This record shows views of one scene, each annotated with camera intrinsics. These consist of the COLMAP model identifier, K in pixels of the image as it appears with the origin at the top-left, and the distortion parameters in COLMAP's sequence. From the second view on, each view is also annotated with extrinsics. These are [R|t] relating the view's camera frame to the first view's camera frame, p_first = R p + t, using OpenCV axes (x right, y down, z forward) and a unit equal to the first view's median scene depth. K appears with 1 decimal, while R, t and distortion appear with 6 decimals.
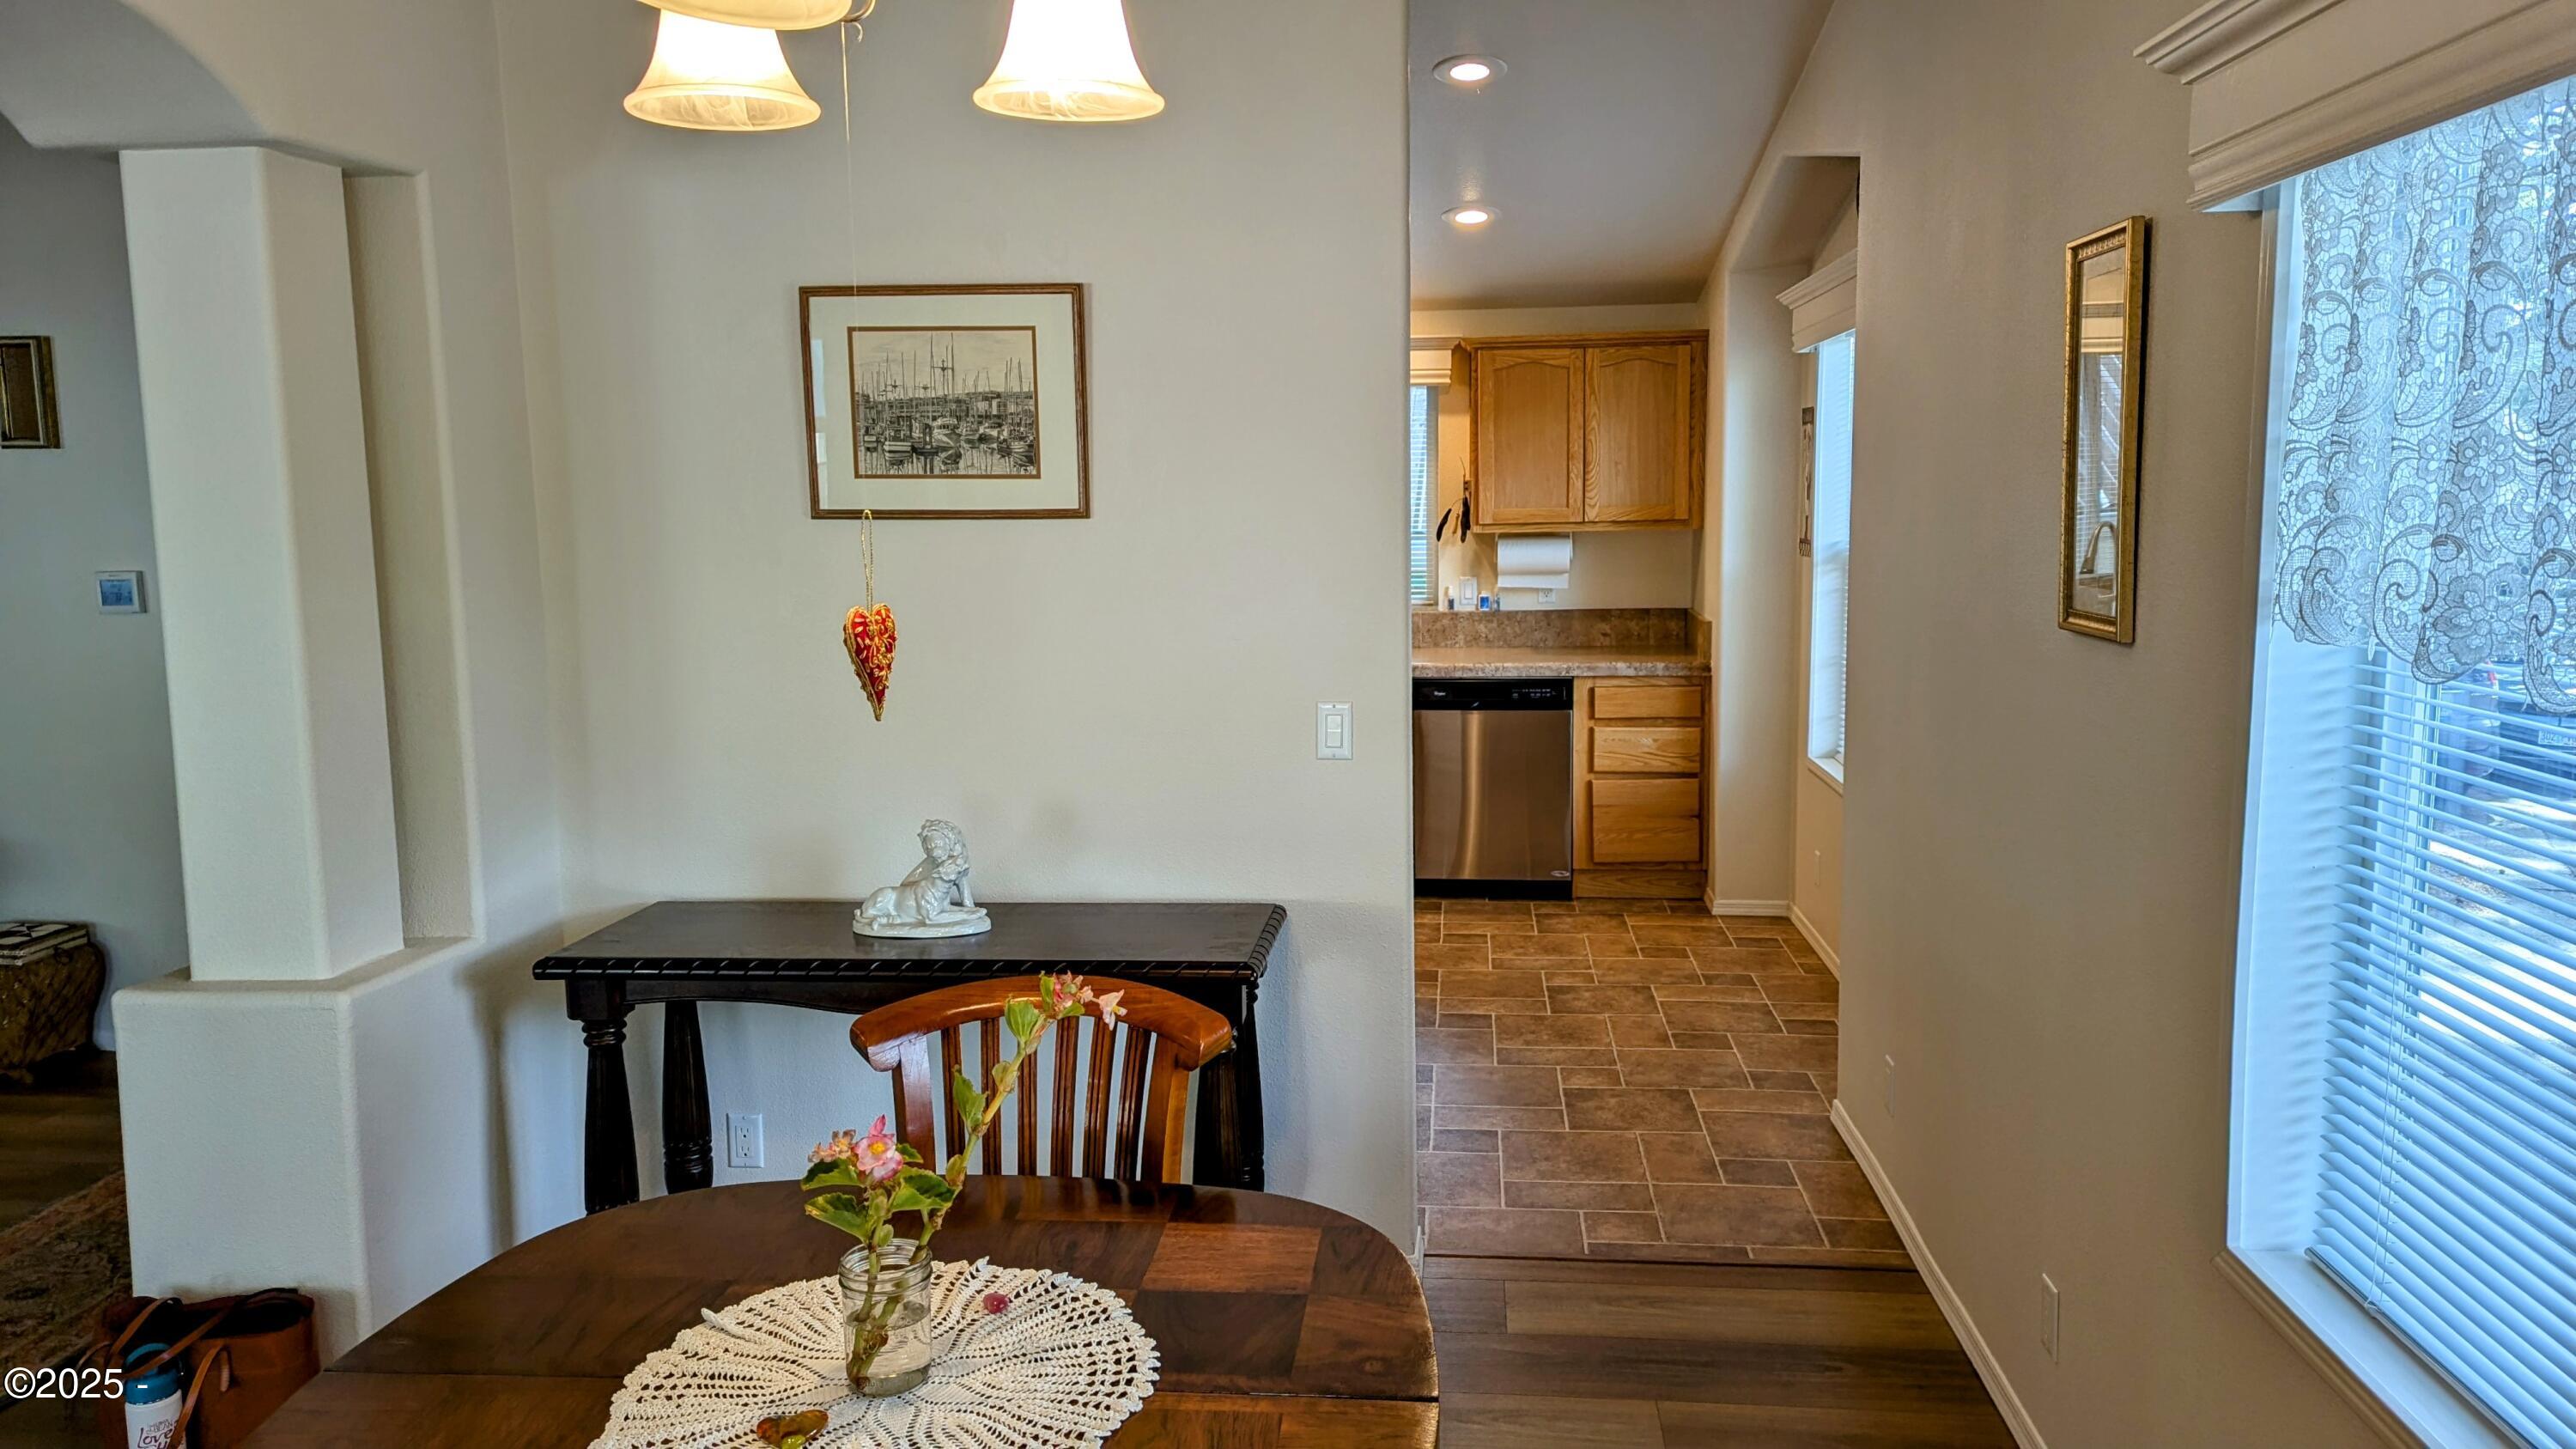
lens RADIAL K [[1847.4, 0, 1282.6], [0, 1847.4, 710.3], [0, 0, 1]] dist [0.097159, -0.113661]
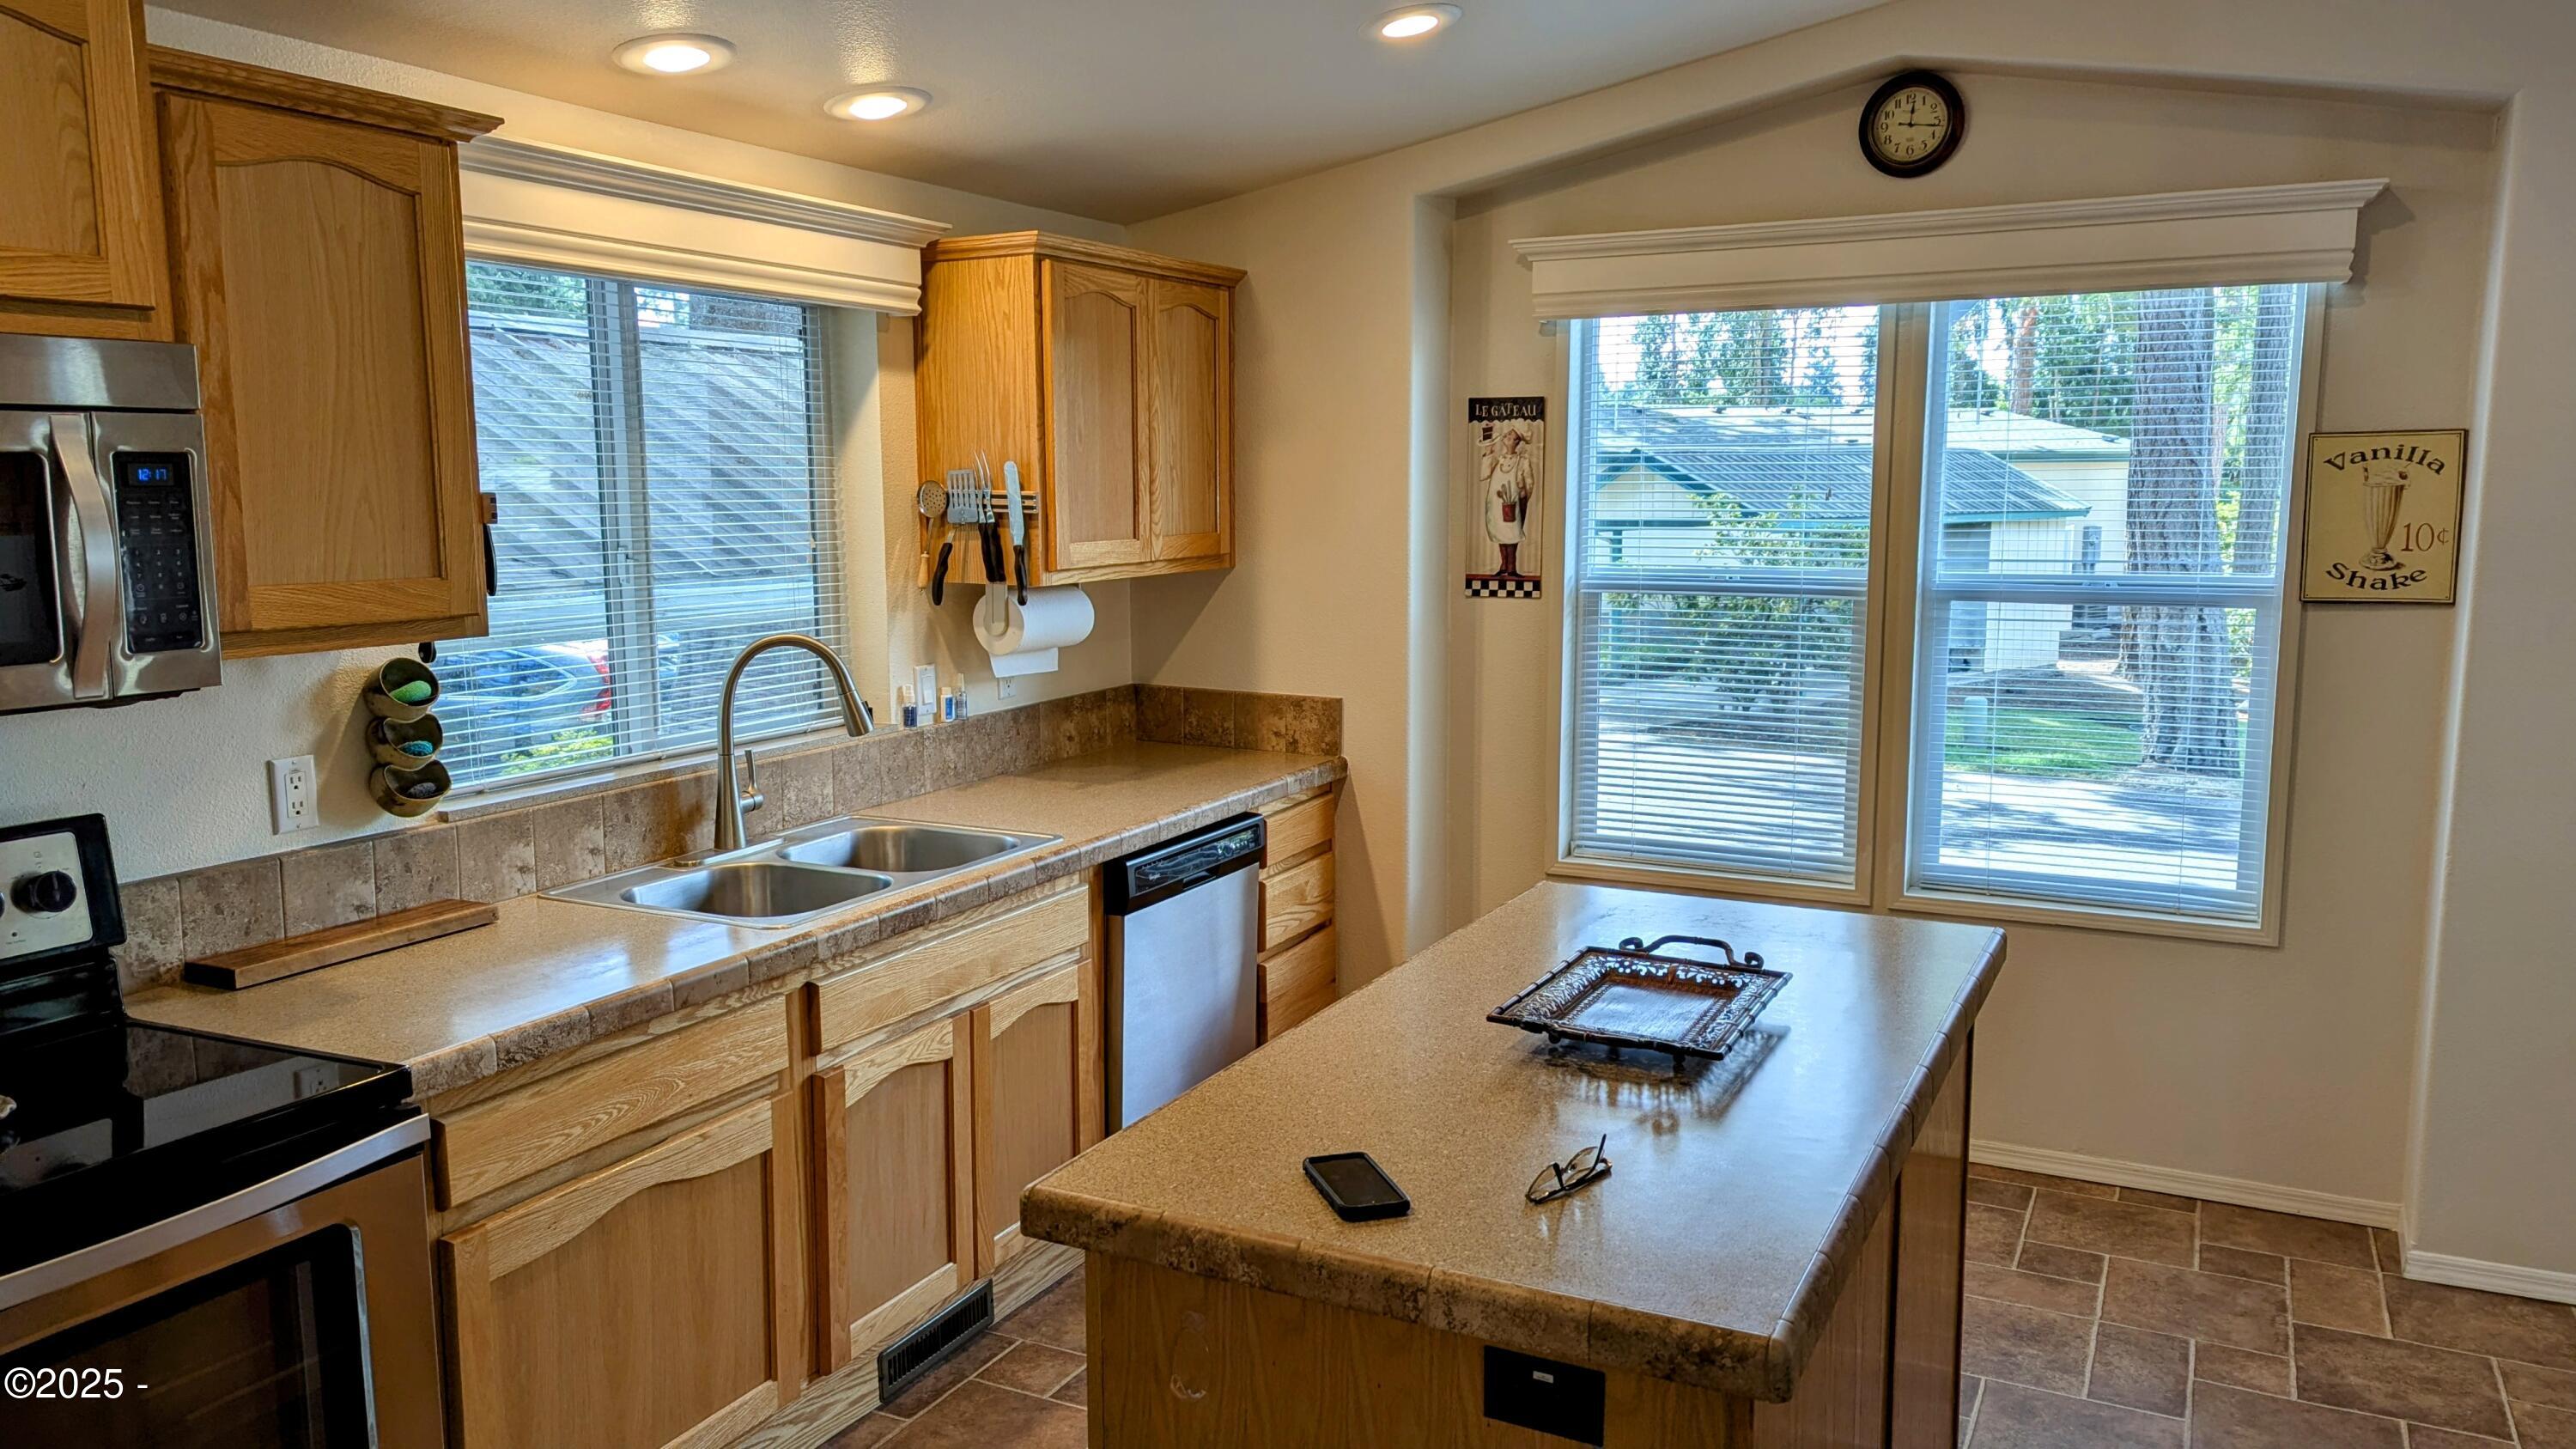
lens RADIAL K [[1847.4, 0, 1282.6], [0, 1847.4, 710.3], [0, 0, 1]] dist [0.097159, -0.113661]
pose [[0.353190, -0.108744, 0.929210, -0.397618], [0.111439, 0.991040, 0.073622, -0.091484], [-0.928891, 0.077548, 0.362144, 0.731350]]
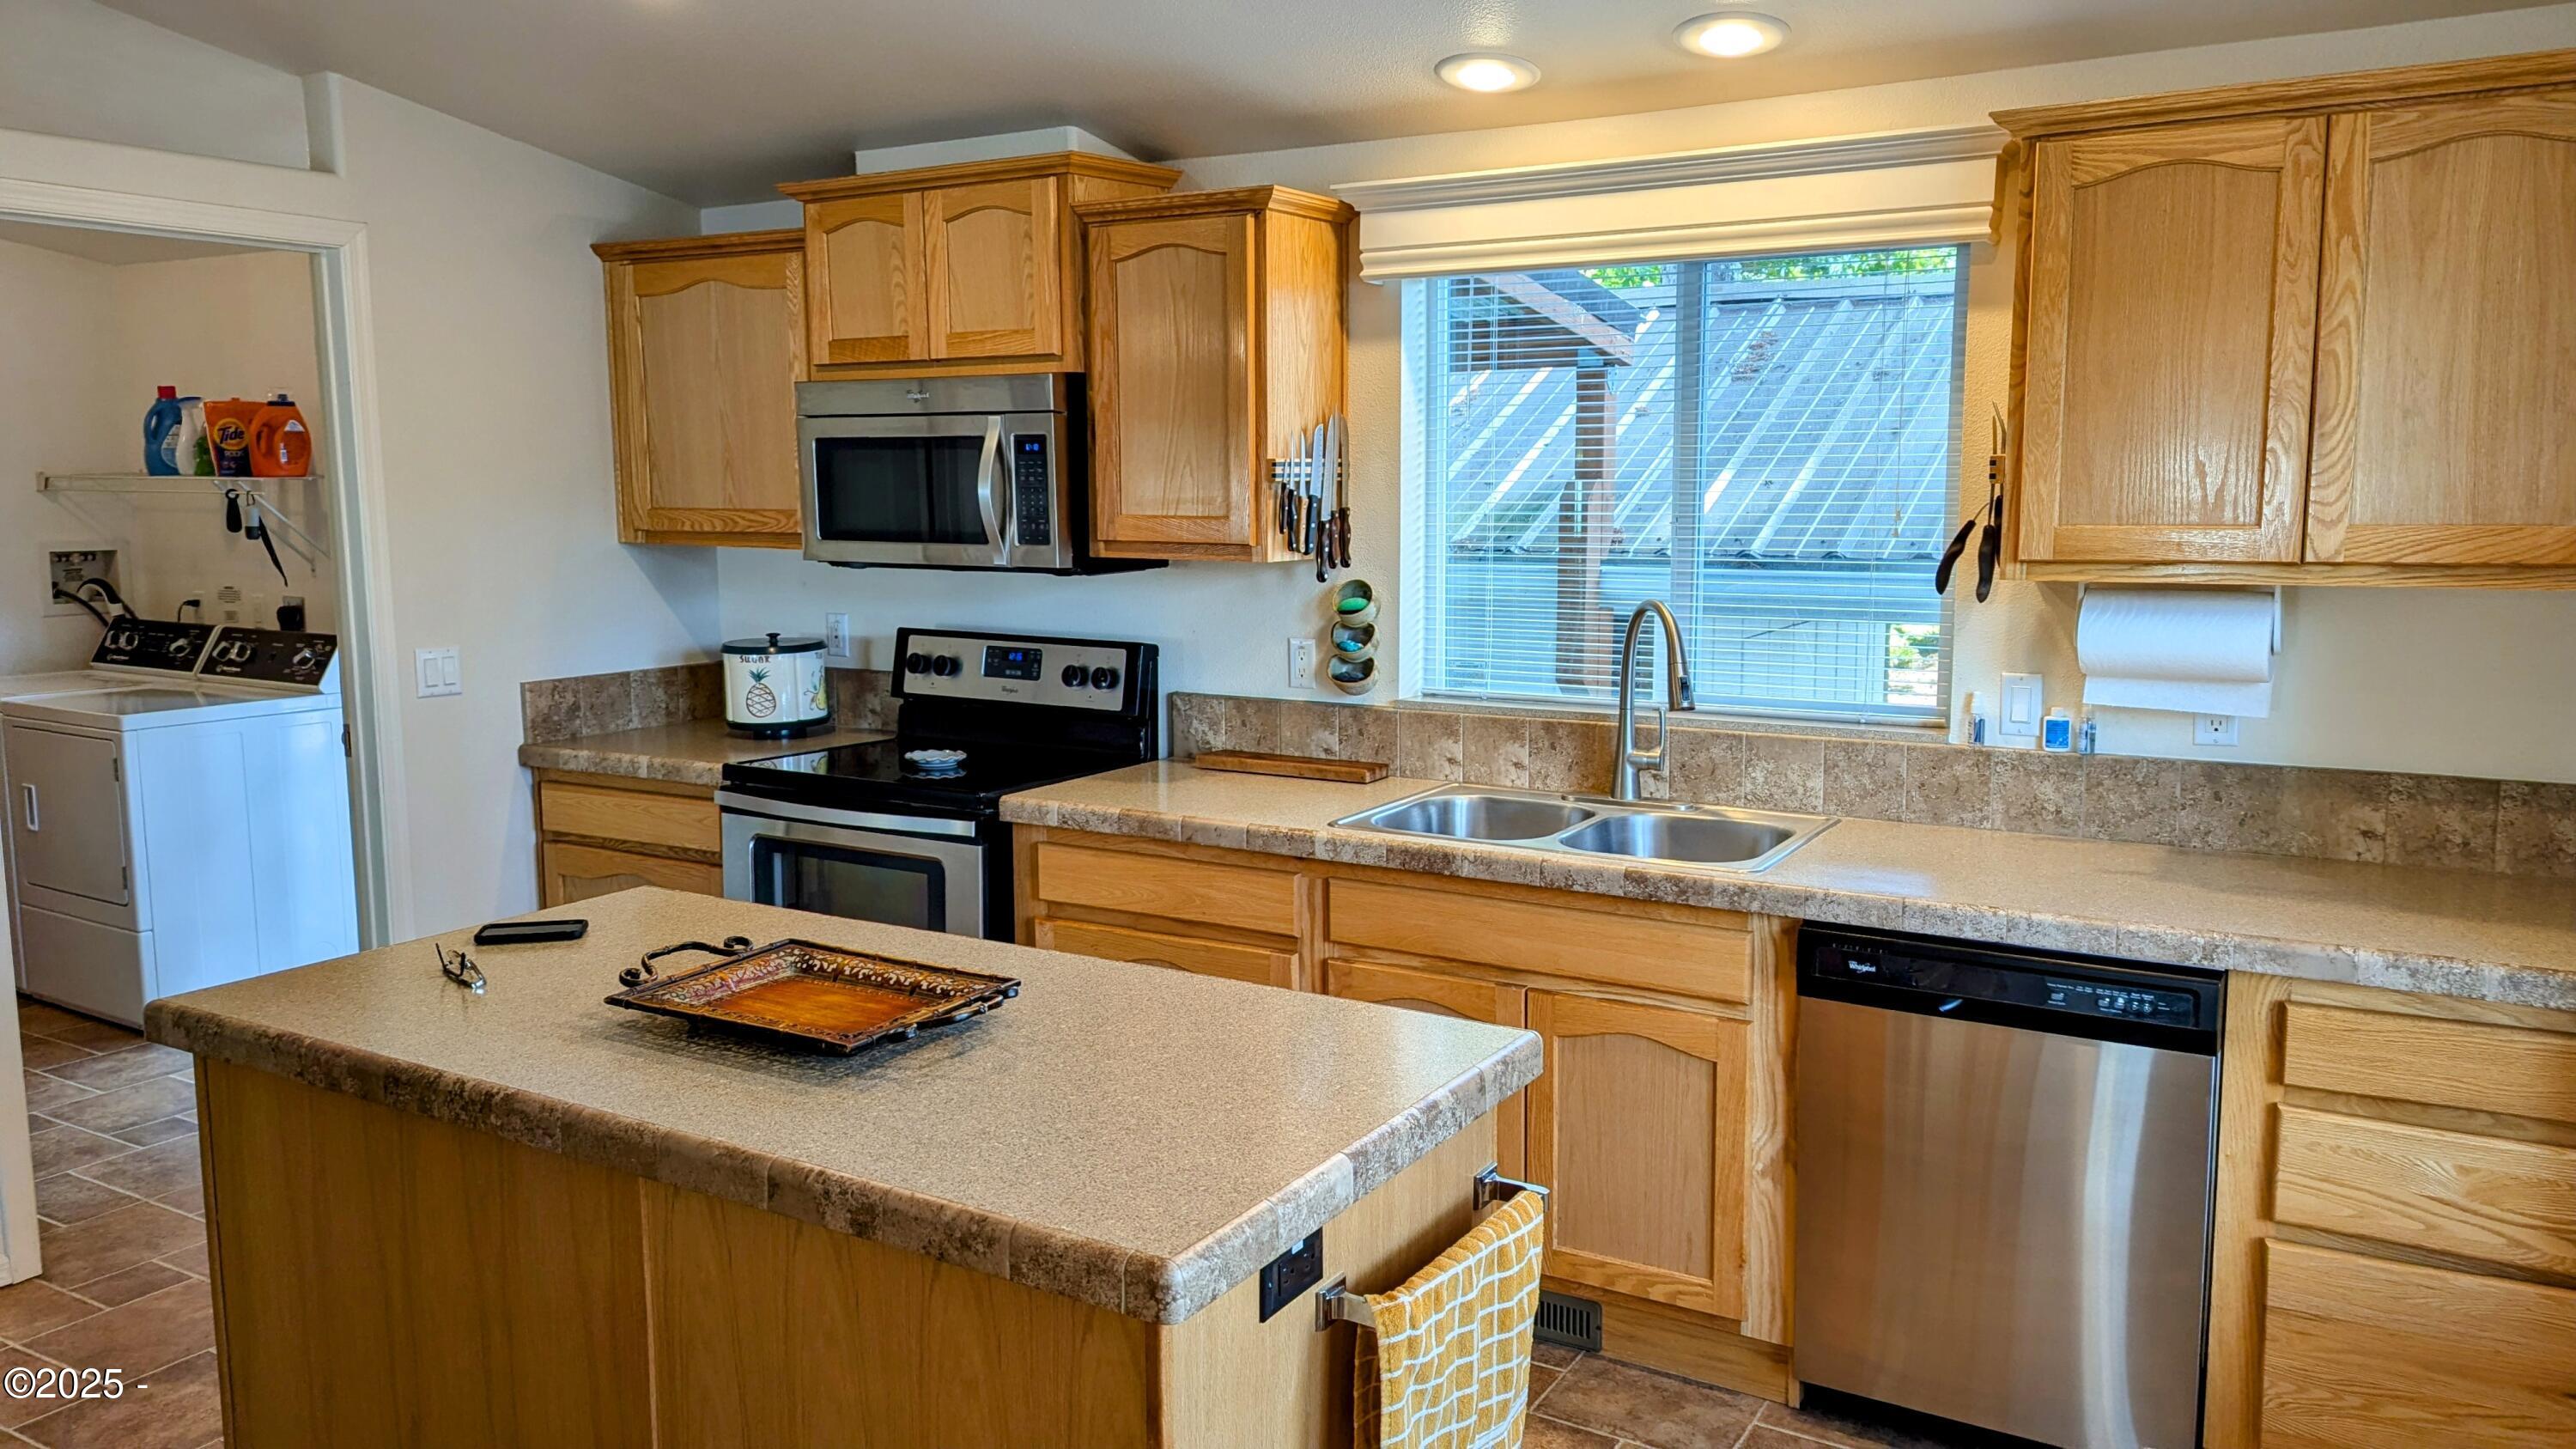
lens RADIAL K [[1847.4, 0, 1282.6], [0, 1847.4, 710.3], [0, 0, 1]] dist [0.097159, -0.113661]
pose [[0.905064, 0.062326, -0.420684, 0.134916], [-0.057241, 0.998054, 0.024716, -0.067102], [0.421406, 0.001711, 0.906871, 0.541176]]
